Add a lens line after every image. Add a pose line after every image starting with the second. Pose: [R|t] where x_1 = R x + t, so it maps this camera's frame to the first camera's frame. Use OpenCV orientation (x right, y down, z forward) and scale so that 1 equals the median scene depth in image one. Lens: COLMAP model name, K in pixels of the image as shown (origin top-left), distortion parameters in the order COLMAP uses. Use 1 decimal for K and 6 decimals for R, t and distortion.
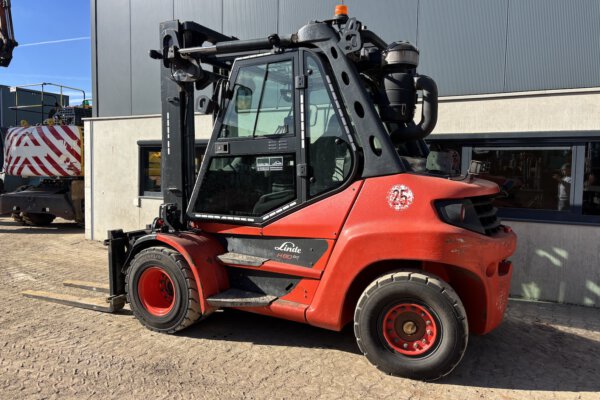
lens RADIAL K [[457.4, 0, 300.0], [0, 457.4, 200.0], [0, 0, 1]] dist [0.051589, -0.069853]
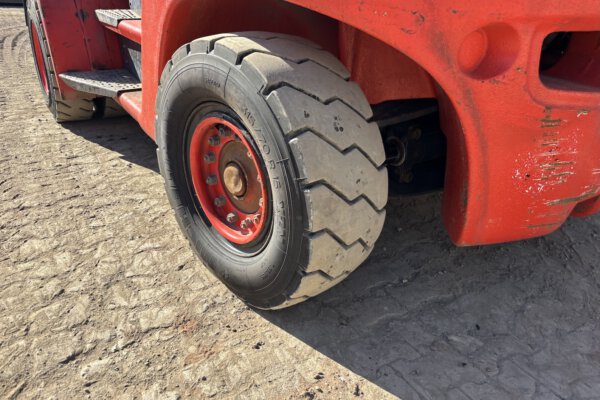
lens RADIAL K [[457.4, 0, 300.0], [0, 457.4, 200.0], [0, 0, 1]] dist [0.051589, -0.069853]
pose [[0.862324, 0.237063, -0.447436, 0.413912], [-0.068197, 0.929959, 0.361282, 0.126149], [0.501744, -0.281028, 0.818093, 0.605778]]
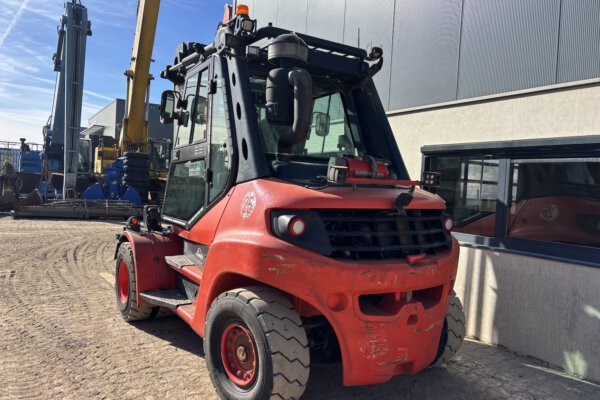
lens RADIAL K [[457.4, 0, 300.0], [0, 457.4, 200.0], [0, 0, 1]] dist [0.051589, -0.069853]
pose [[0.862651, 0.044097, -0.503874, 0.666808], [-0.072023, 0.996750, -0.036074, 0.008857], [0.500645, 0.067410, 0.863024, 0.243293]]
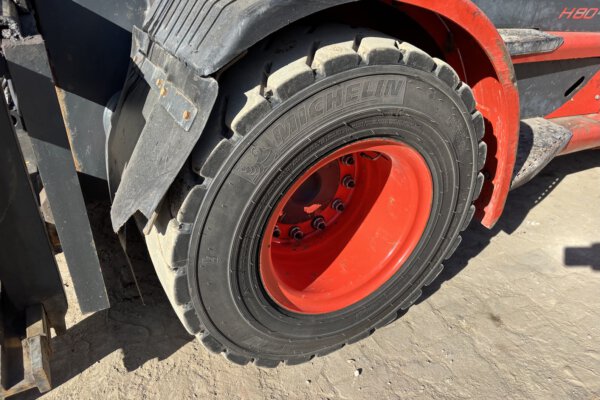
lens RADIAL K [[457.4, 0, 300.0], [0, 457.4, 200.0], [0, 0, 1]] dist [0.051589, -0.069853]
pose [[0.577211, -0.399774, 0.712045, -0.529095], [0.014256, 0.876769, 0.480701, 0.071087], [-0.816470, -0.267315, 0.511780, 0.966710]]
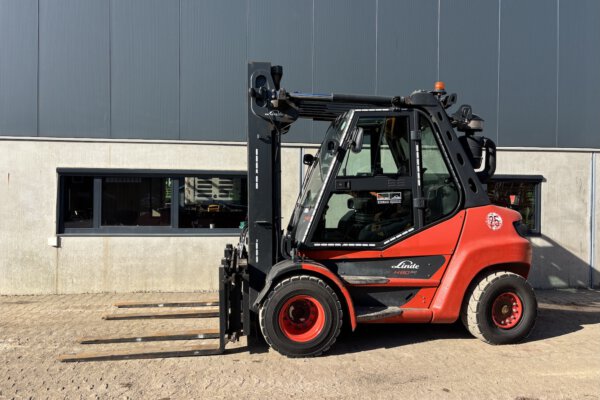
lens RADIAL K [[457.4, 0, 300.0], [0, 457.4, 200.0], [0, 0, 1]] dist [0.051589, -0.069853]
pose [[0.830232, -0.009041, 0.557345, -0.968306], [0.042424, 0.997993, -0.047007, -0.026363], [-0.555801, 0.062671, 0.828950, 0.115213]]
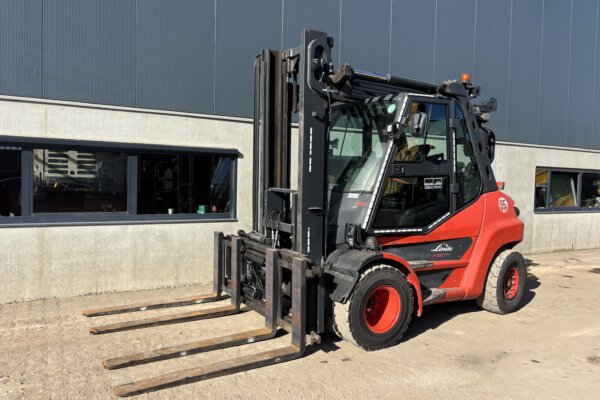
lens RADIAL K [[457.4, 0, 300.0], [0, 457.4, 200.0], [0, 0, 1]] dist [0.051589, -0.069853]
pose [[0.537543, -0.040381, 0.842269, -1.349198], [0.043348, 0.998855, 0.020223, -0.076678], [-0.842121, 0.025640, 0.538678, 0.640676]]
